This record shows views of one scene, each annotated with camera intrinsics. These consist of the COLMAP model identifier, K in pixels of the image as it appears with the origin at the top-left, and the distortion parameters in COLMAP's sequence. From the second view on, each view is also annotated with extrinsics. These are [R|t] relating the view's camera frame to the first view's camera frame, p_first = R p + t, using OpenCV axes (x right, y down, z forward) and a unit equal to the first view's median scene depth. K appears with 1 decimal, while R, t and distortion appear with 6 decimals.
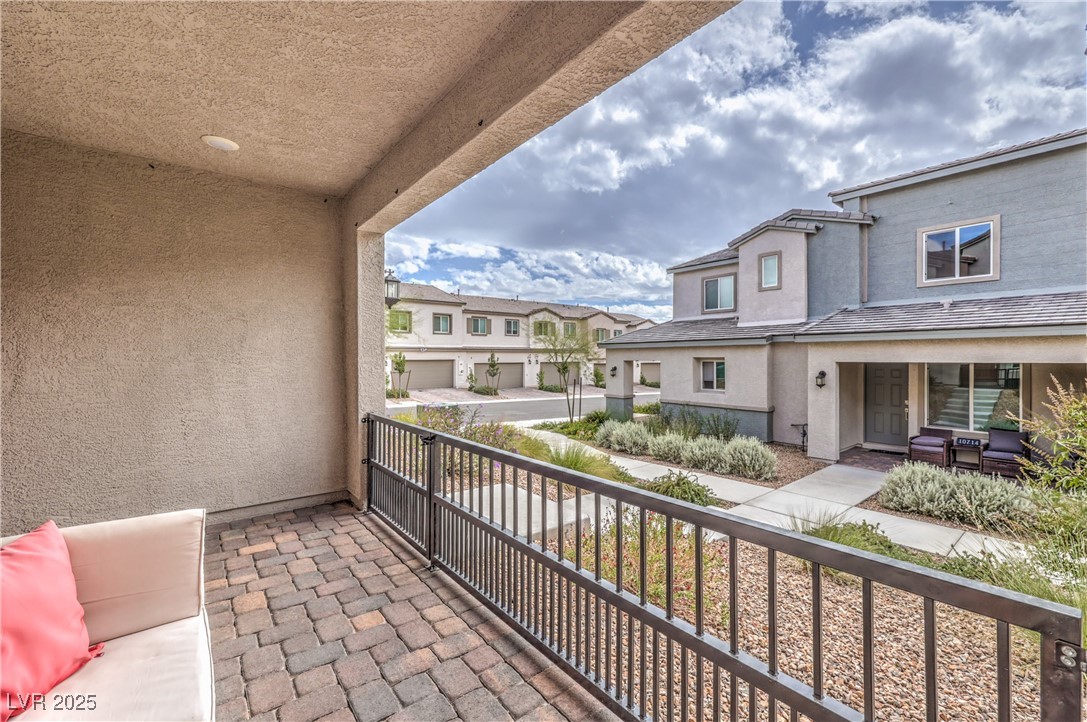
lens RADIAL K [[445.1, 0, 545.0], [0, 445.1, 361.1], [0, 0, 1]] dist [-0.000837, 0.000304]
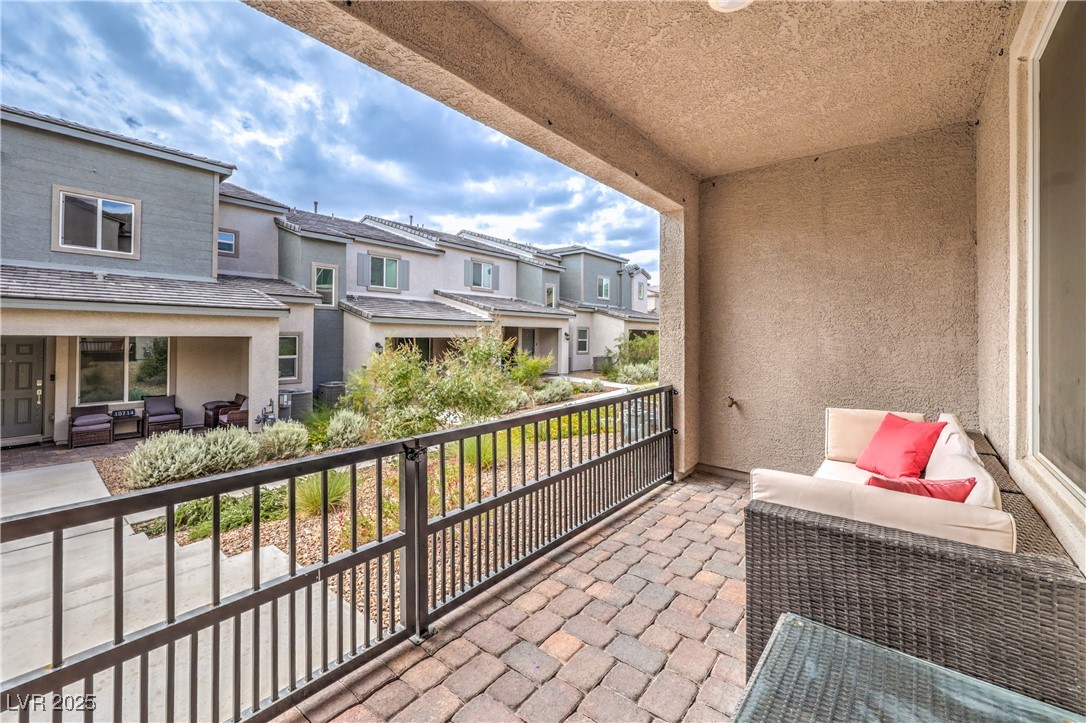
lens RADIAL K [[444.7, 0, 549.7], [0, 444.7, 331.9], [0, 0, 1]] dist [-0.000837, 0.000304]
pose [[-0.223476, 0.010789, 0.974650, -0.265964], [-0.003495, 0.999923, -0.011870, 0.002407], [-0.974703, -0.006059, -0.223422, 0.267796]]
